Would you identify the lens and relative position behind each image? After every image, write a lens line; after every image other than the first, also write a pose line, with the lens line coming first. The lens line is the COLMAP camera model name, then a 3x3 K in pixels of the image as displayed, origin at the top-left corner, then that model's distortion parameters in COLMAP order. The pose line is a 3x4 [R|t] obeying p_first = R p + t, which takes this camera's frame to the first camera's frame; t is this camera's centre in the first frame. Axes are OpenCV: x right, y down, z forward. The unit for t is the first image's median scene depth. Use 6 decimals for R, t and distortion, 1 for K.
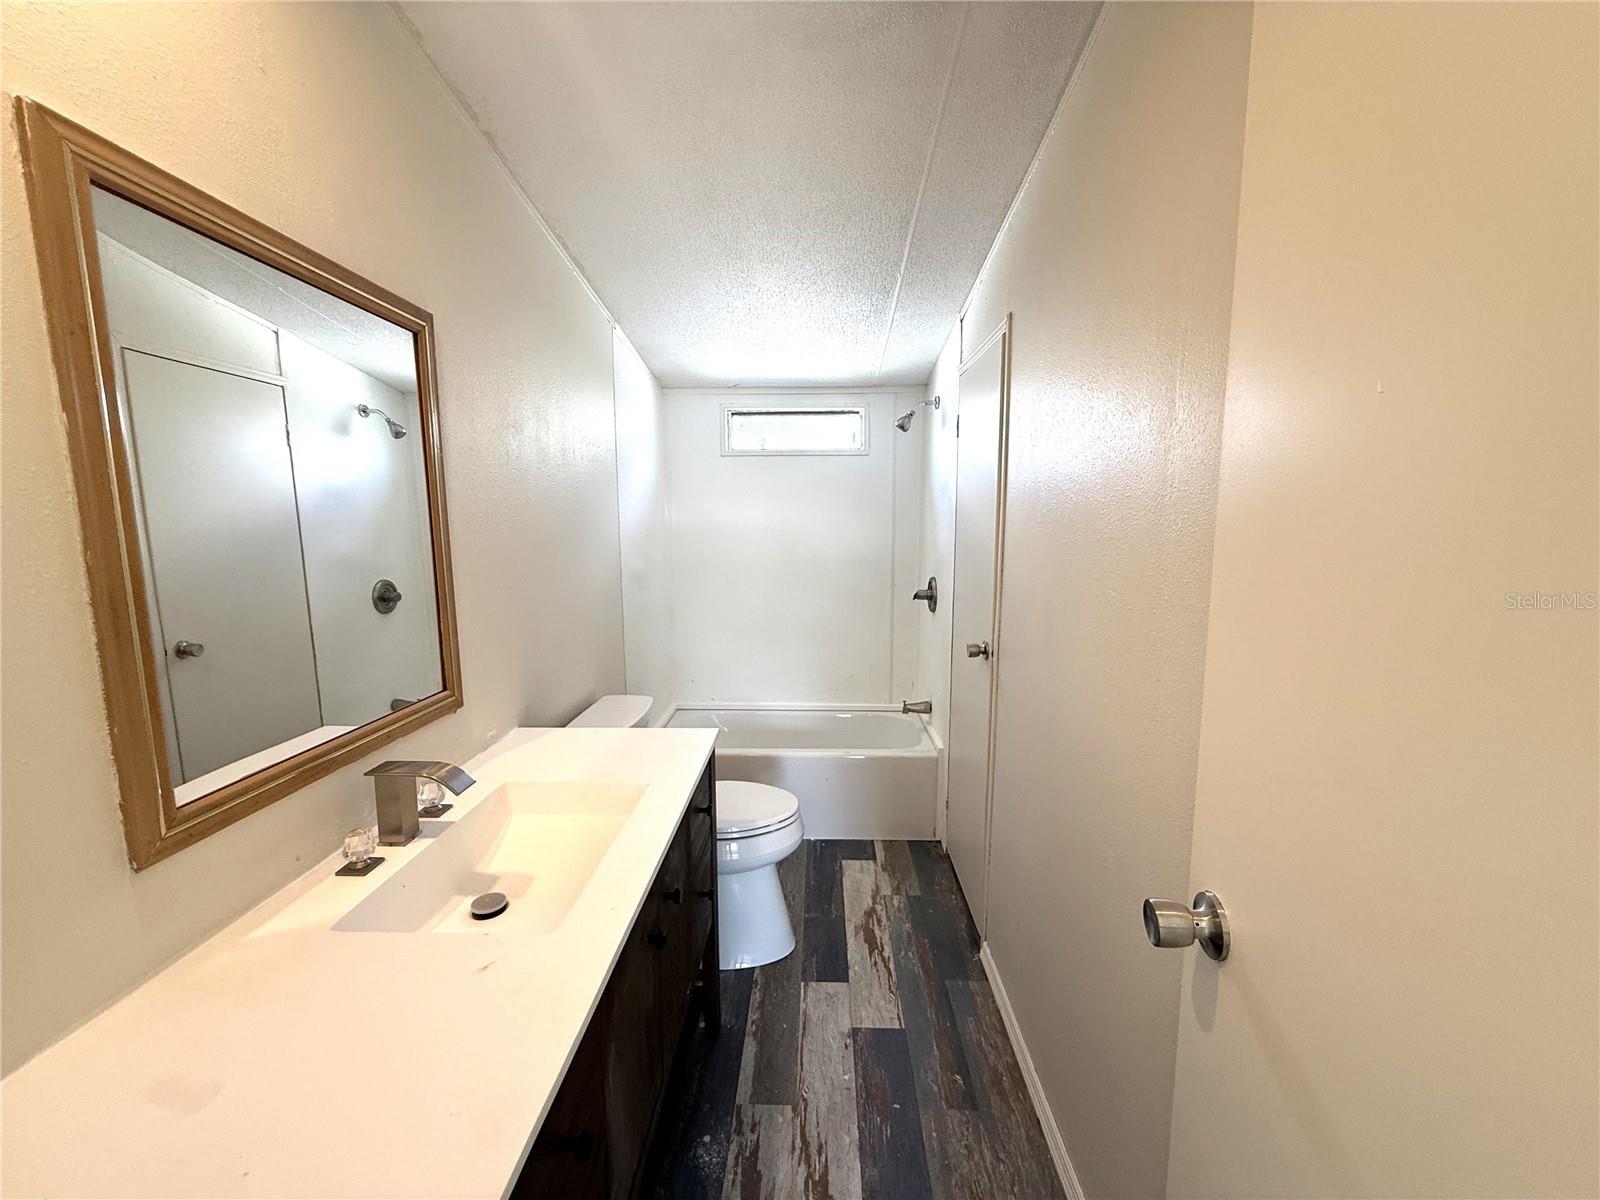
lens RADIAL K [[637.8, 0, 800.0], [0, 637.8, 600.0], [0, 0, 1]] dist [0.003350, 0.000265]
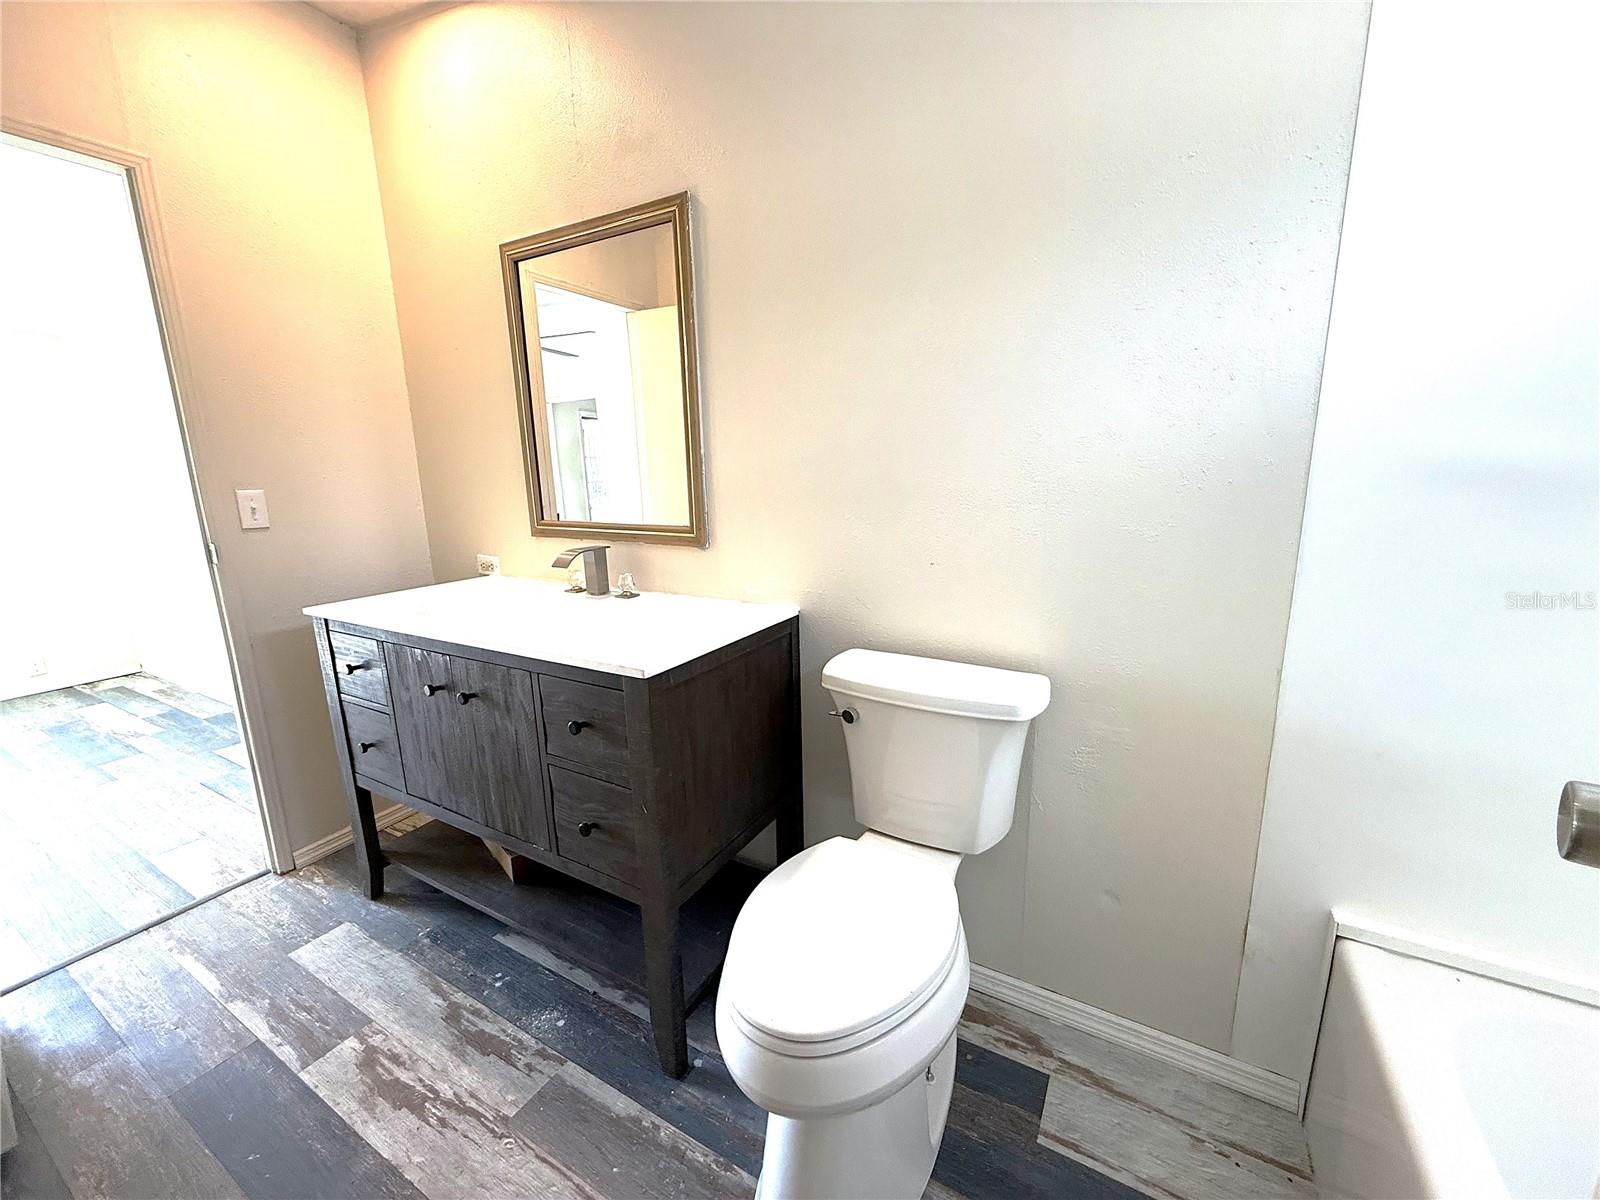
lens RADIAL K [[637.8, 0, 800.0], [0, 637.8, 600.0], [0, 0, 1]] dist [0.003350, 0.000265]
pose [[-0.468278, 0.194765, -0.861848, 0.379432], [-0.090606, 0.959677, 0.266103, -0.061697], [0.878924, 0.202699, -0.431748, 1.543499]]
